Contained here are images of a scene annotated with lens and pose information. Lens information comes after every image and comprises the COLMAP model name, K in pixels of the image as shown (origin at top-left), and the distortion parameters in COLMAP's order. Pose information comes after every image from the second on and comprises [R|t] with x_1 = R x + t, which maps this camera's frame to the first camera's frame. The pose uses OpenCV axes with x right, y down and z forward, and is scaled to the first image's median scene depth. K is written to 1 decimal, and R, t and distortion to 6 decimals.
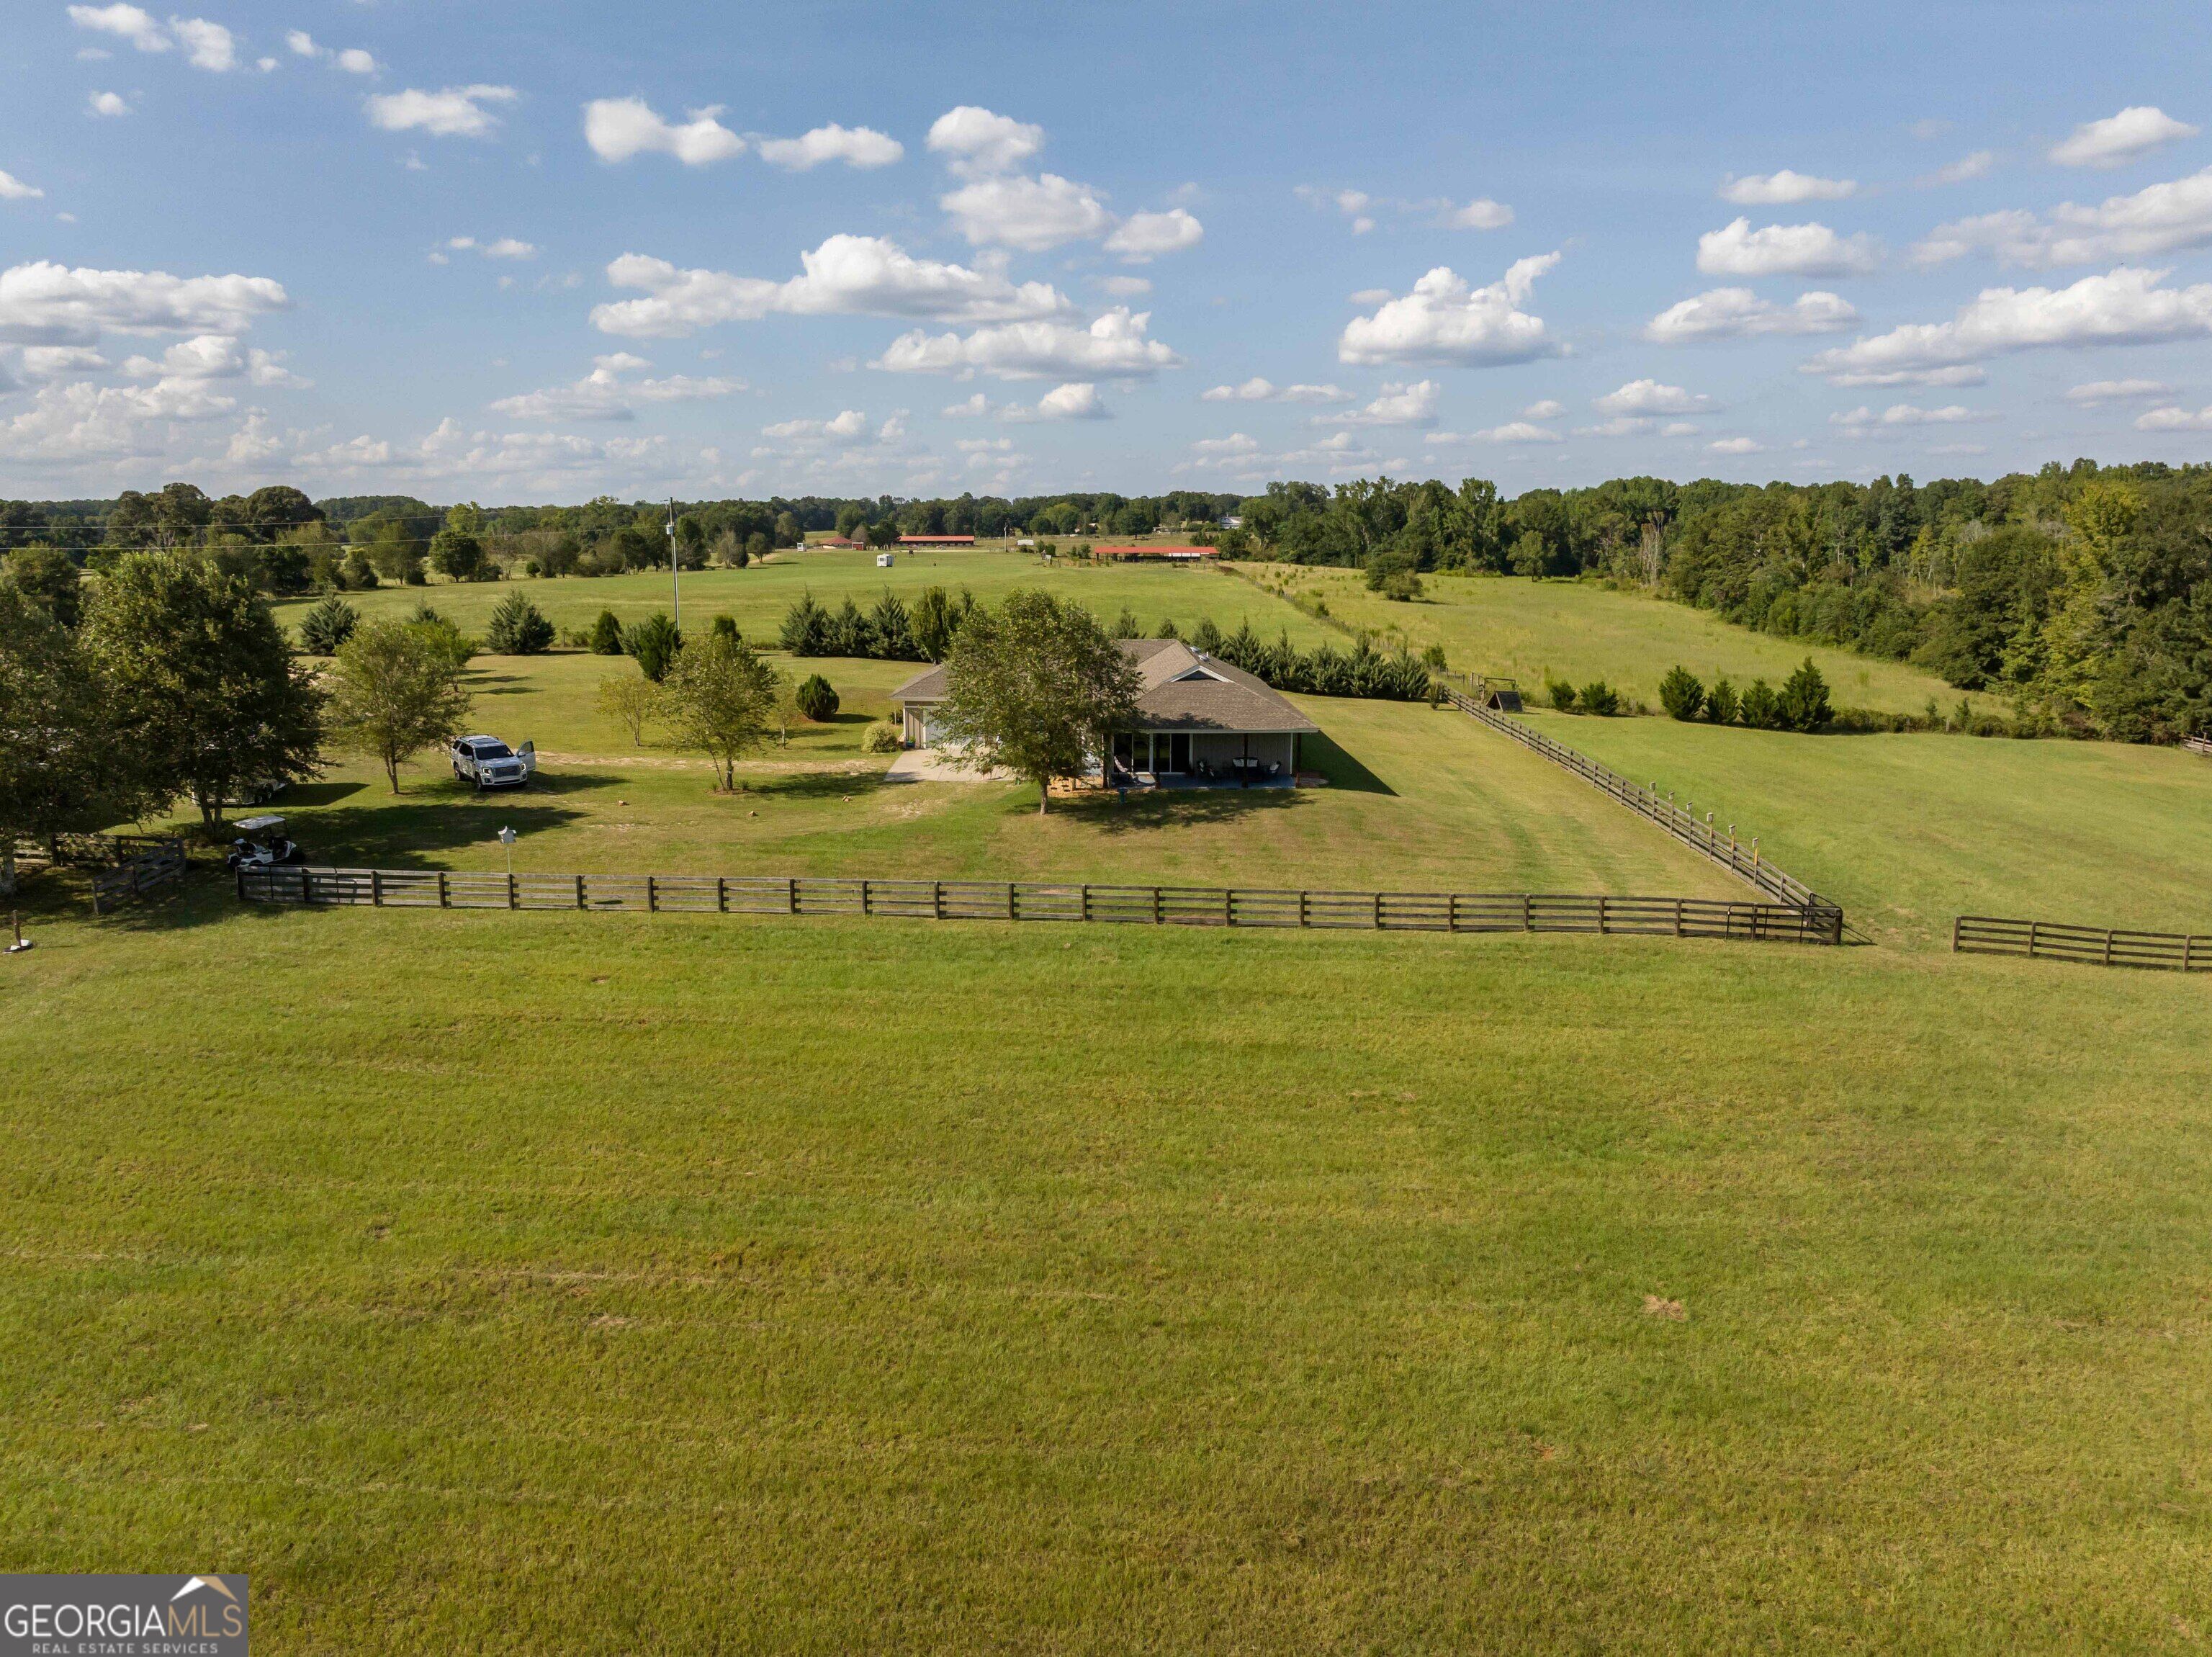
lens RADIAL K [[1552.2, 0, 1109.7], [0, 1552.2, 833.3], [0, 0, 1]] dist [-0.034451, 0.019470]
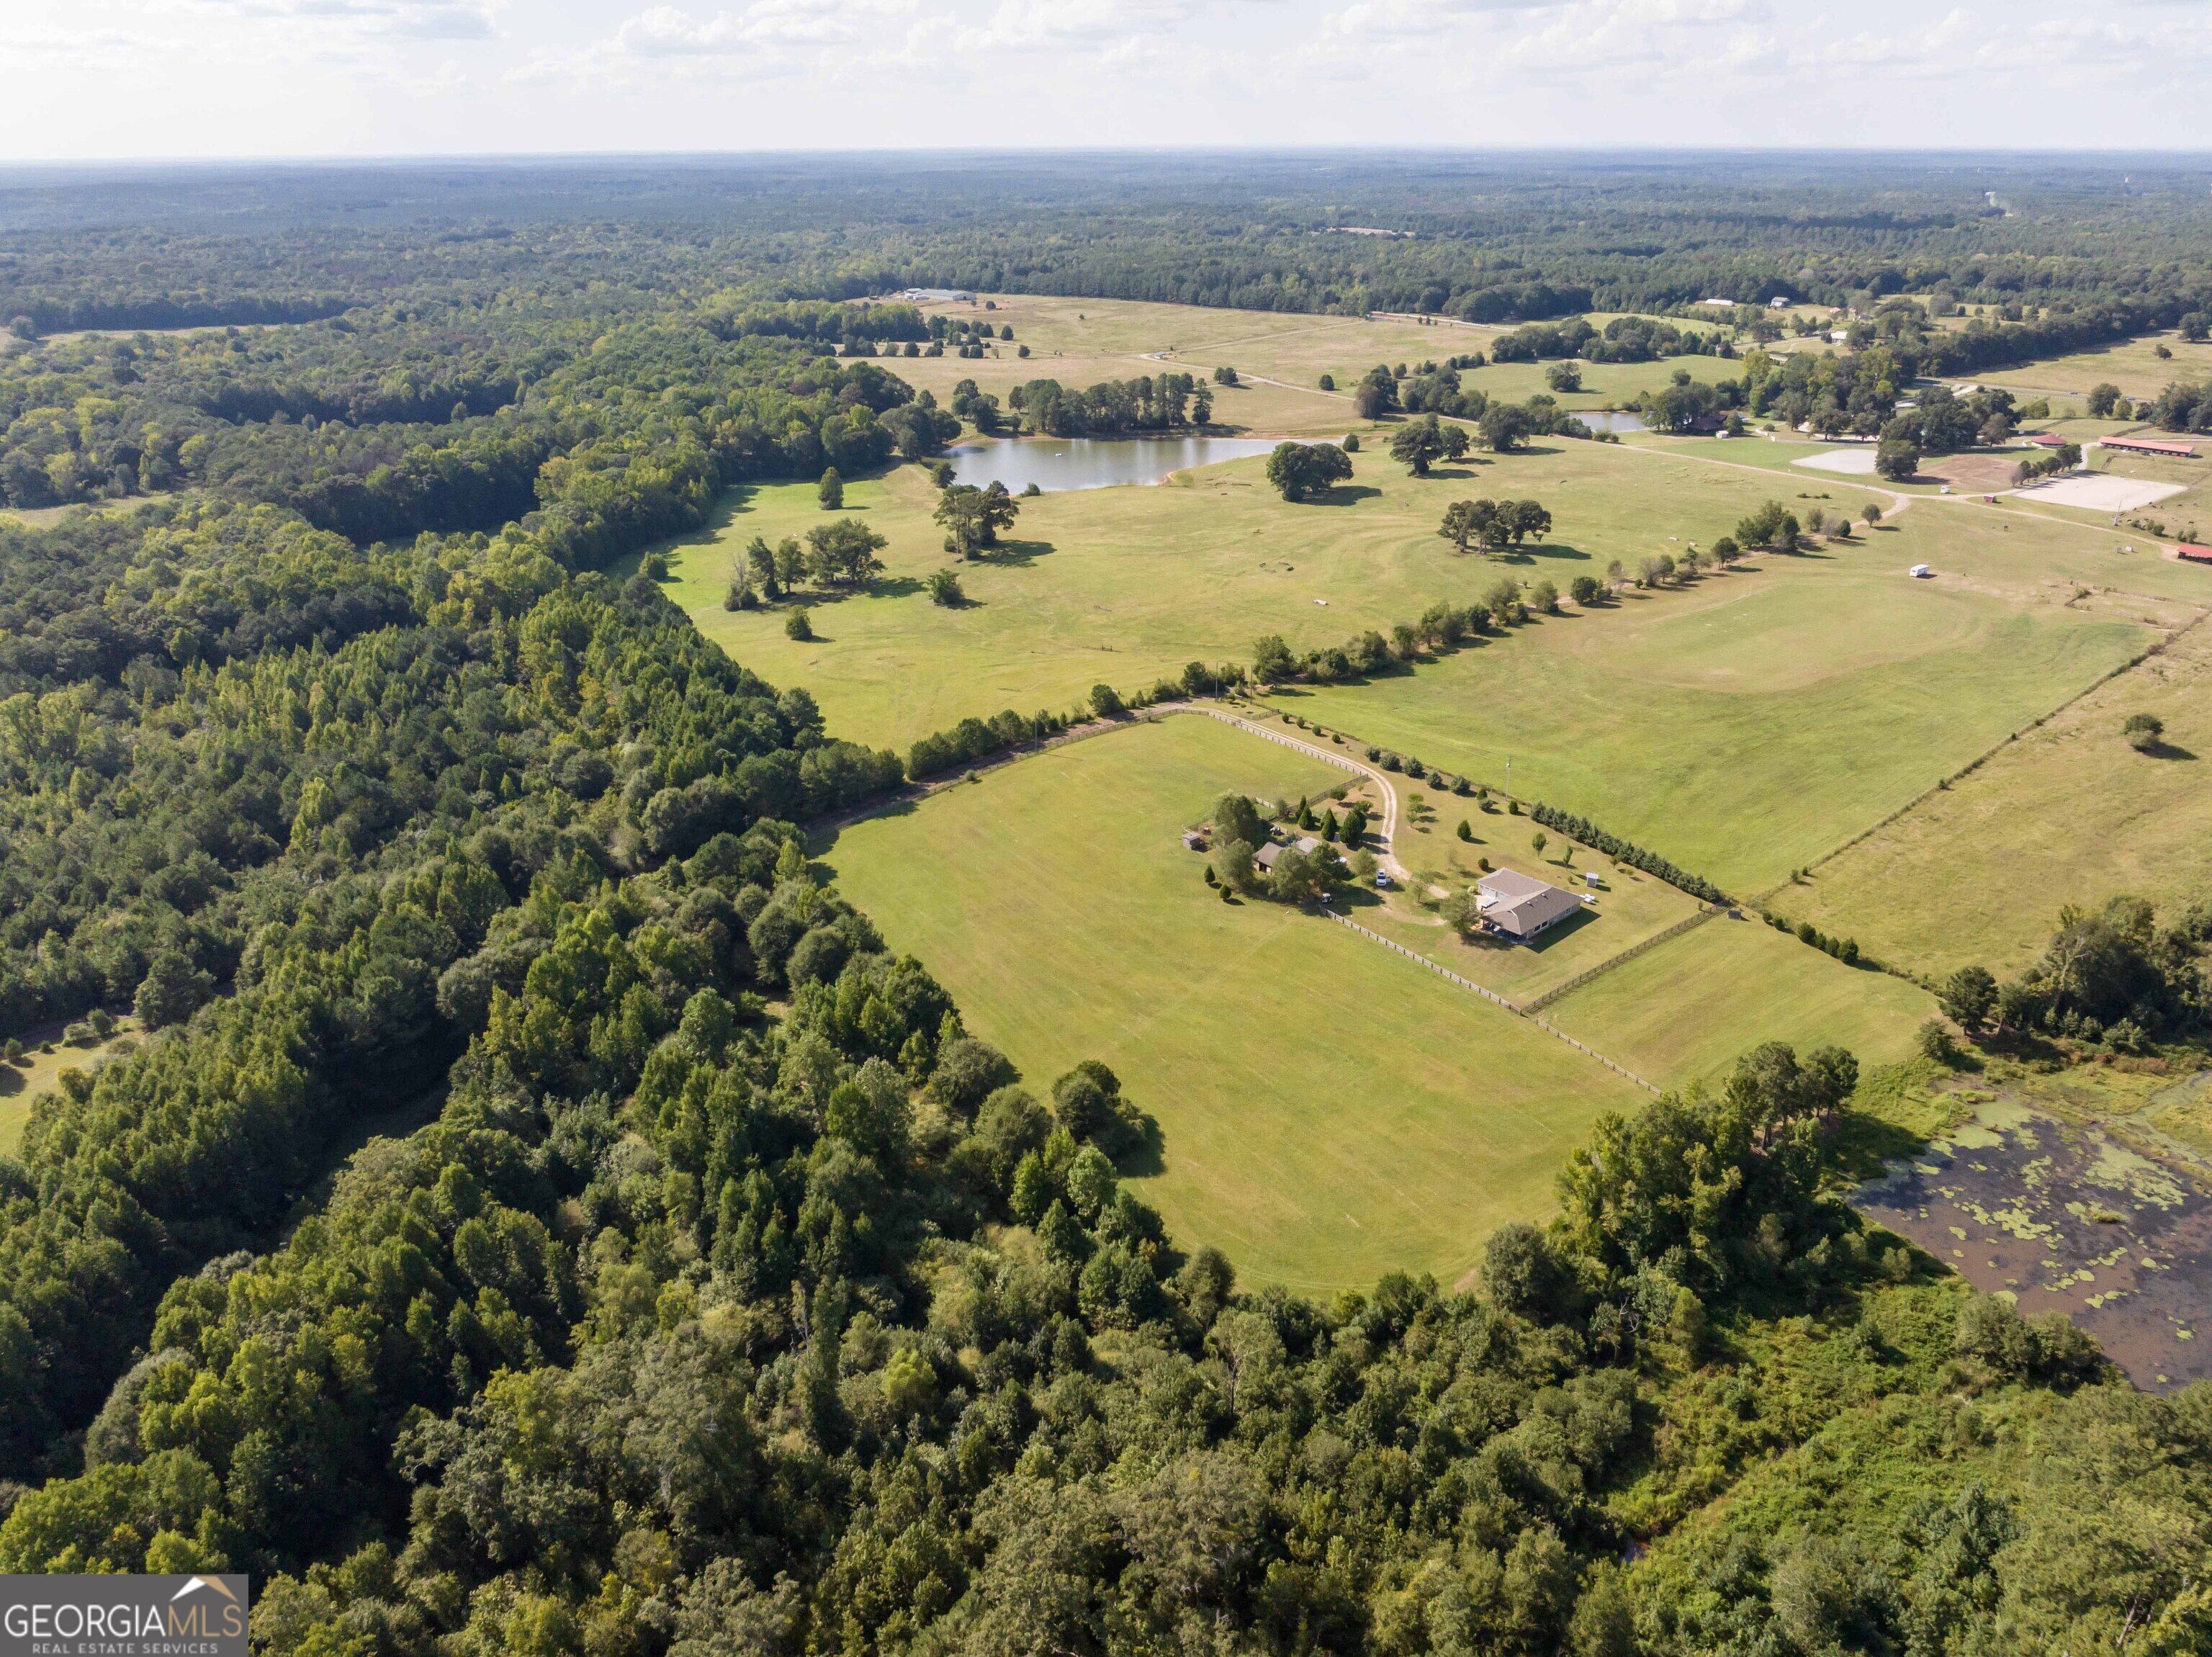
lens RADIAL K [[1552.2, 0, 1119.4], [0, 1552.2, 847.0], [0, 0, 1]] dist [-0.034451, 0.019470]
pose [[0.661331, 0.313618, -0.681385, 0.581910], [-0.141316, 0.944225, 0.297437, -0.366582], [0.736663, -0.100414, 0.668764, -0.707574]]
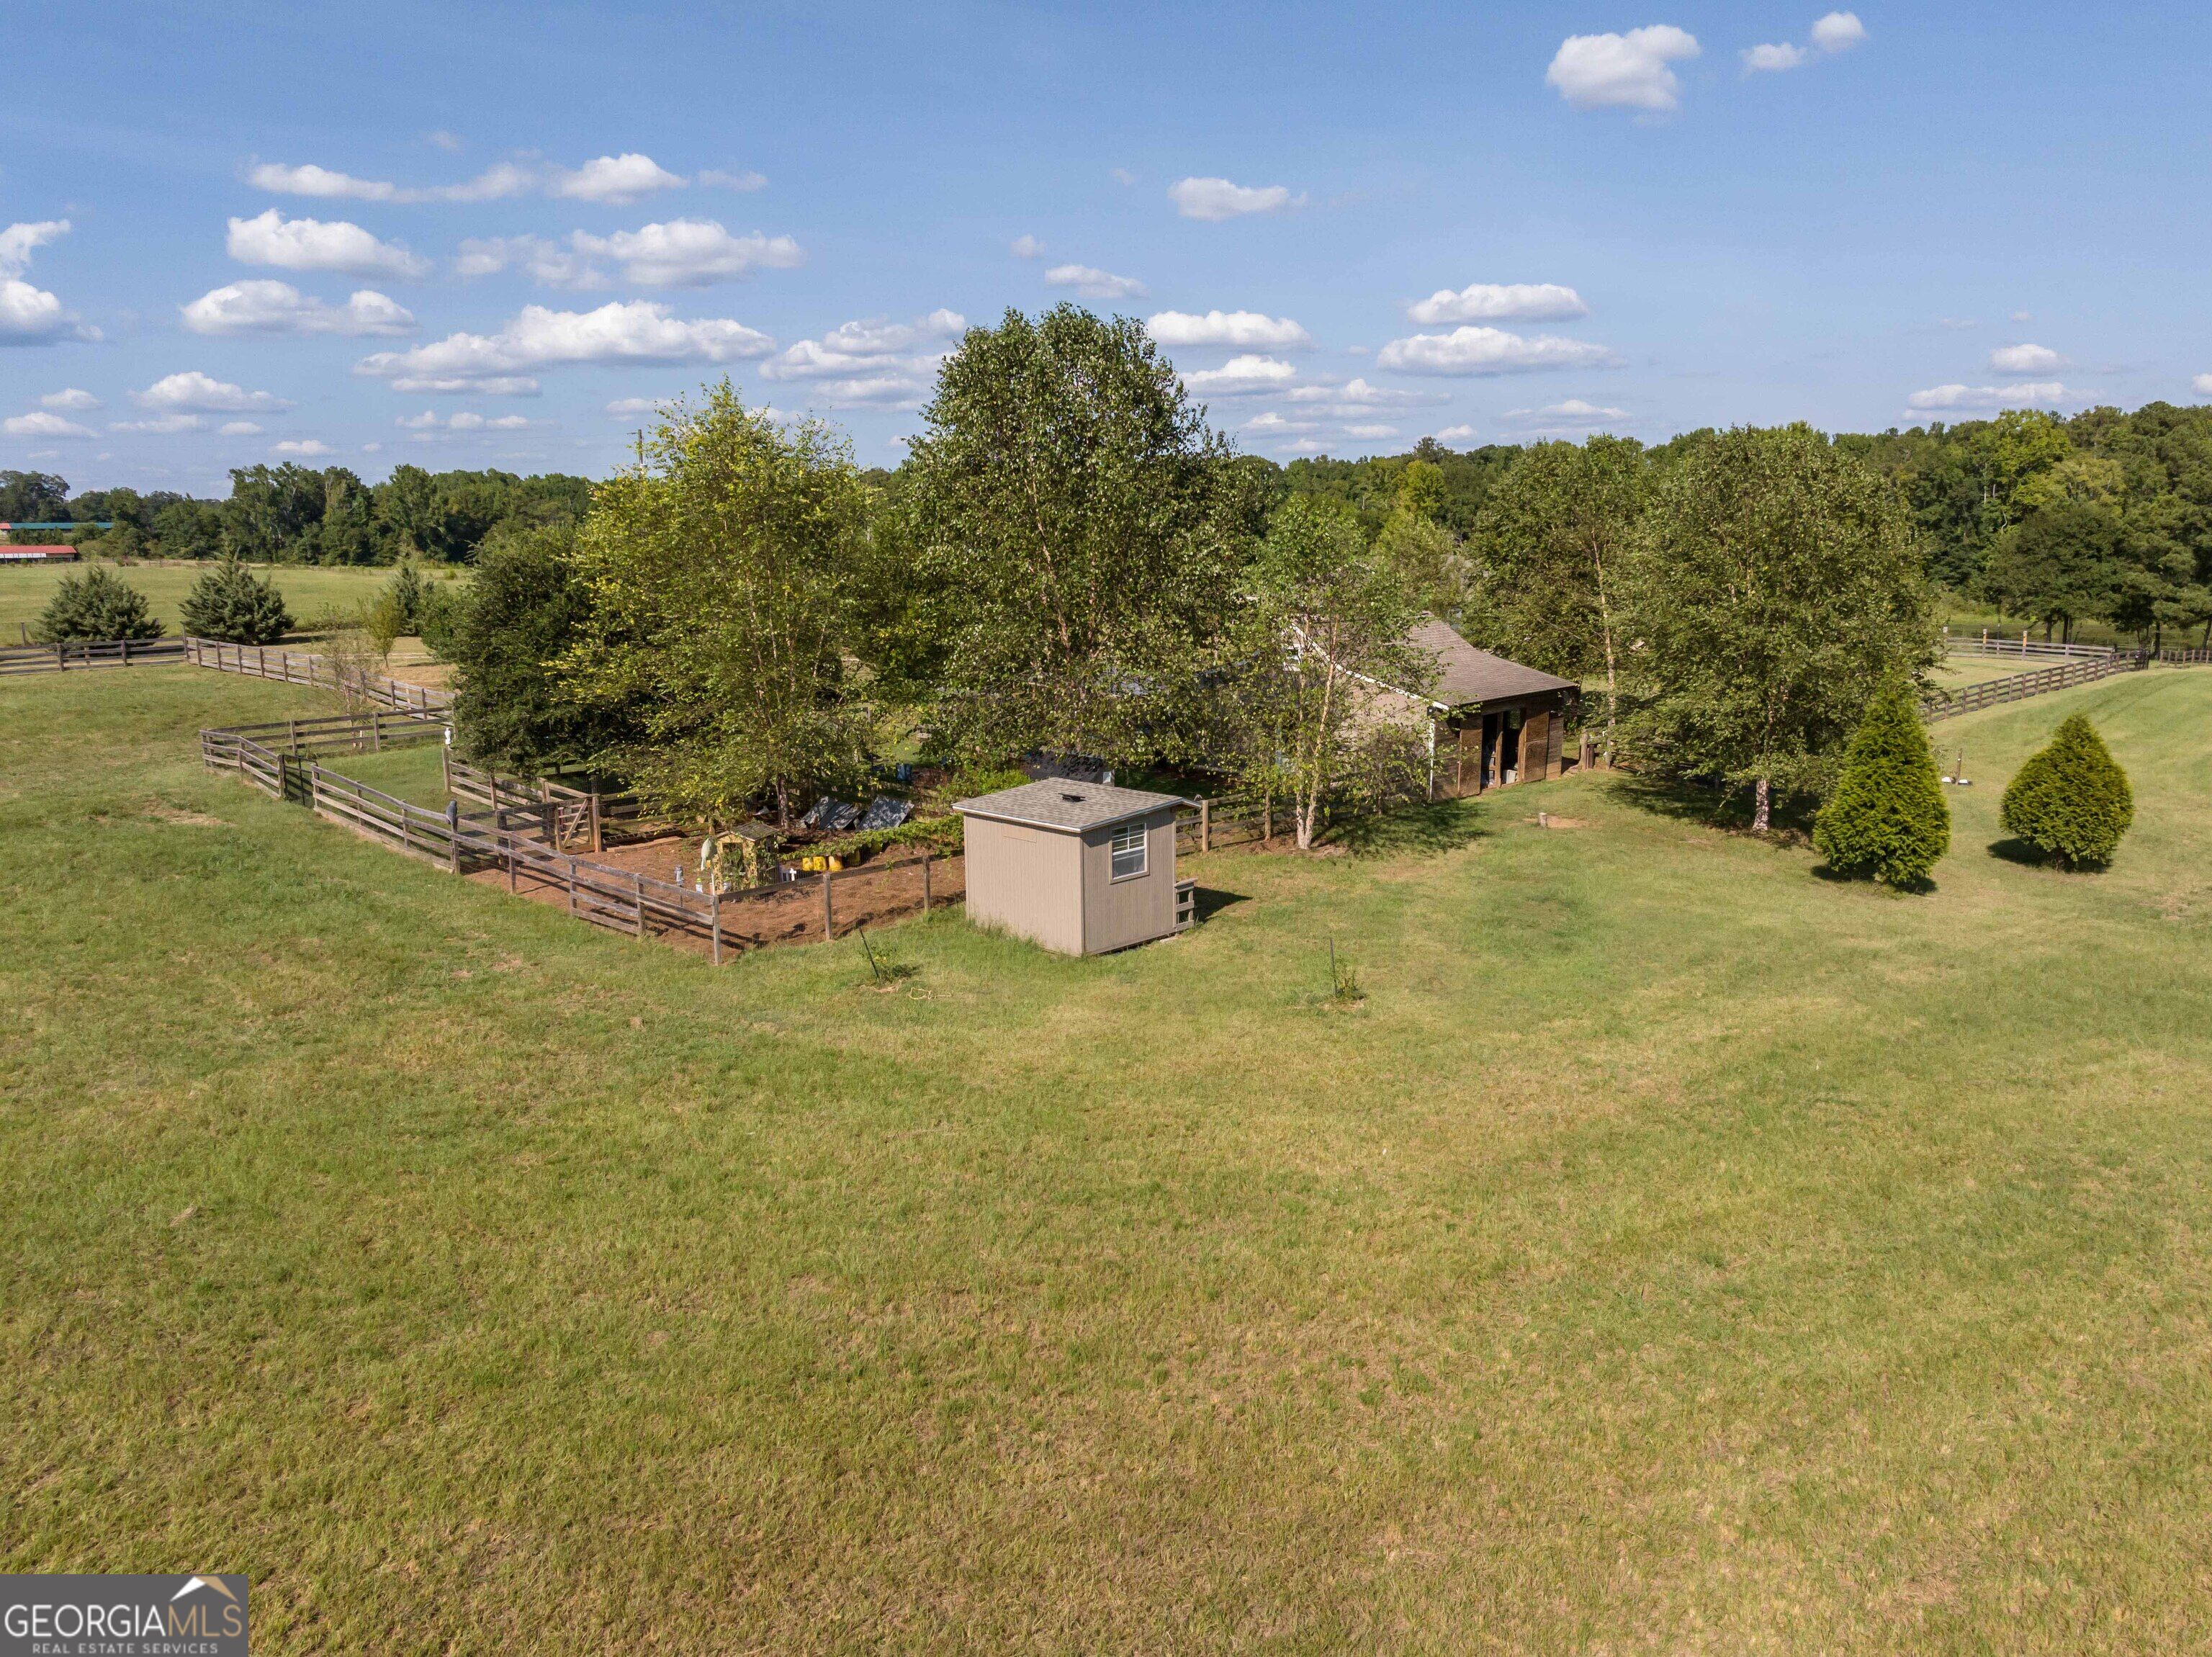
lens RADIAL K [[1552.2, 0, 1103.2], [0, 1552.2, 844.5], [0, 0, 1]] dist [-0.034451, 0.019470]
pose [[0.667746, -0.154318, 0.728218, -0.321167], [0.150675, 0.986045, 0.070792, -0.008974], [-0.728981, 0.062453, 0.681679, 0.115492]]
